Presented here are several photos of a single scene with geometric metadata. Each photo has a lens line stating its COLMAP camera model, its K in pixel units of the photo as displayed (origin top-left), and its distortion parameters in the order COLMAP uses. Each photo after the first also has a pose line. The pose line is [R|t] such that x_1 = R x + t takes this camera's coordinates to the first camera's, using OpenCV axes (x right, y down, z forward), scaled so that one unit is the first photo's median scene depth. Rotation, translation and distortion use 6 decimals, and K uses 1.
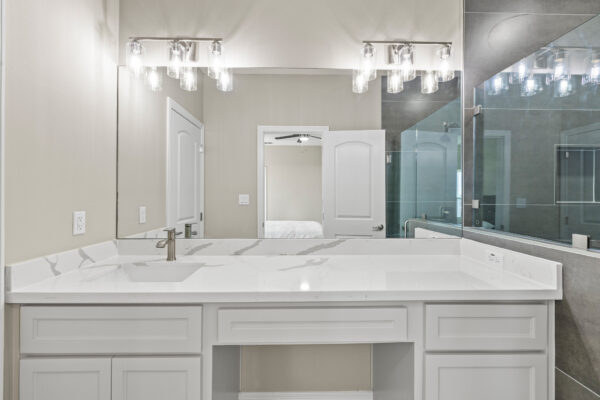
lens RADIAL K [[255.2, 0, 299.9], [0, 255.2, 198.1], [0, 0, 1]] dist [0.004271, -0.000090]
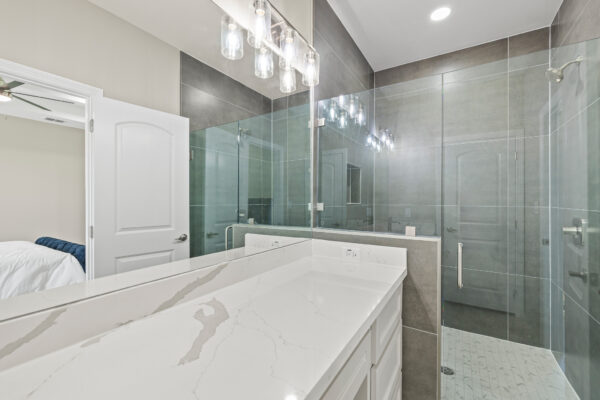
lens RADIAL K [[255.2, 0, 299.6], [0, 255.2, 198.9], [0, 0, 1]] dist [0.004271, -0.000090]
pose [[0.551495, -0.001828, 0.834176, -0.280239], [0.005610, 0.999983, -0.001517, -0.009176], [-0.834159, 0.005516, 0.551496, 0.451185]]
